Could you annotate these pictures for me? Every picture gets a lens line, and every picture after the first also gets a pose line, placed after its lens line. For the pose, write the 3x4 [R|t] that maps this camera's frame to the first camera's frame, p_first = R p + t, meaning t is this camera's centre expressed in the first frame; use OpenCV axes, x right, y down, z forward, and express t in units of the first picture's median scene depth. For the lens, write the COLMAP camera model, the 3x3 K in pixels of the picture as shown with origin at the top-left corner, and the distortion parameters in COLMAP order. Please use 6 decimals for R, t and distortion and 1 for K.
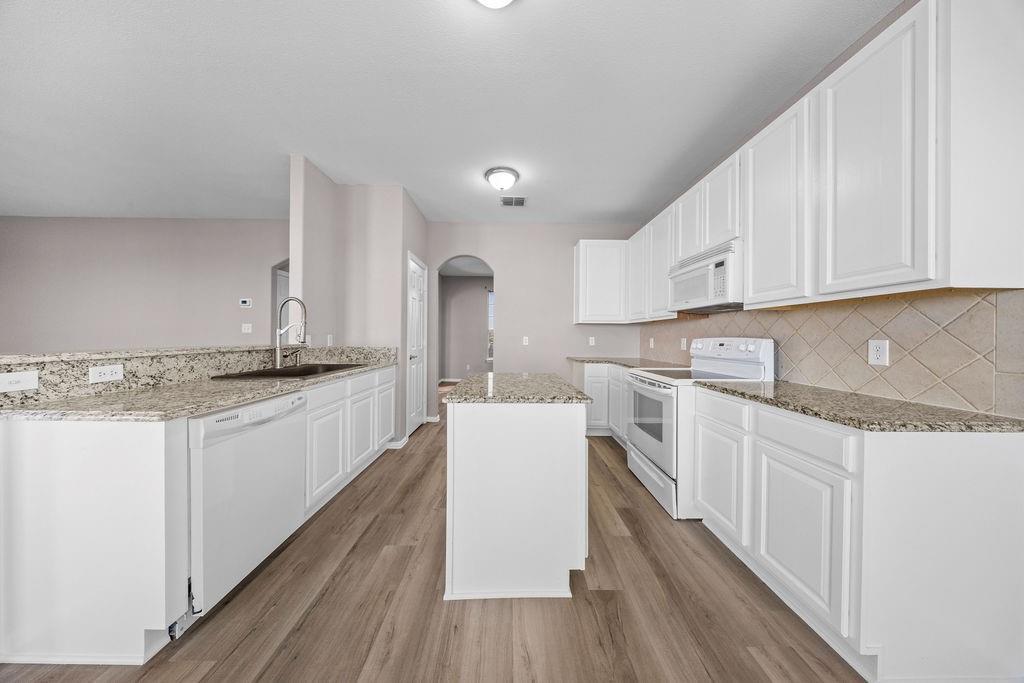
lens RADIAL K [[302.5, 0, 511.8], [0, 302.5, 338.5], [0, 0, 1]] dist [0.001984, -0.000311]
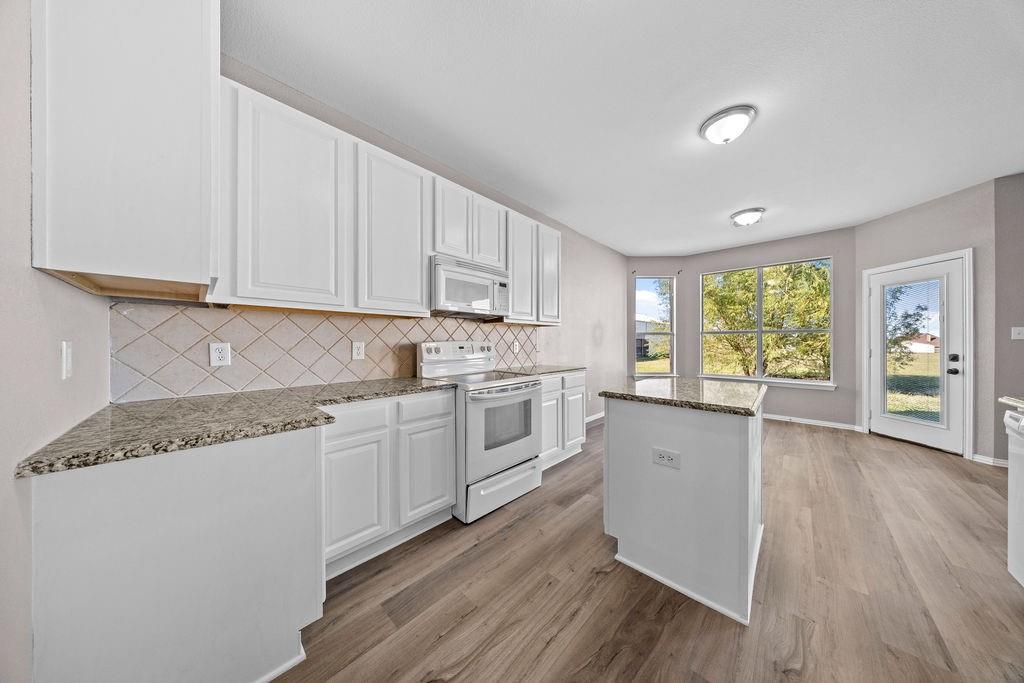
lens RADIAL K [[302.5, 0, 510.1], [0, 302.5, 334.0], [0, 0, 1]] dist [0.001984, -0.000311]
pose [[-0.716802, 0.004027, 0.697266, -0.222915], [-0.004075, 0.999942, -0.009964, -0.018600], [-0.697265, -0.009983, -0.716744, 1.737877]]
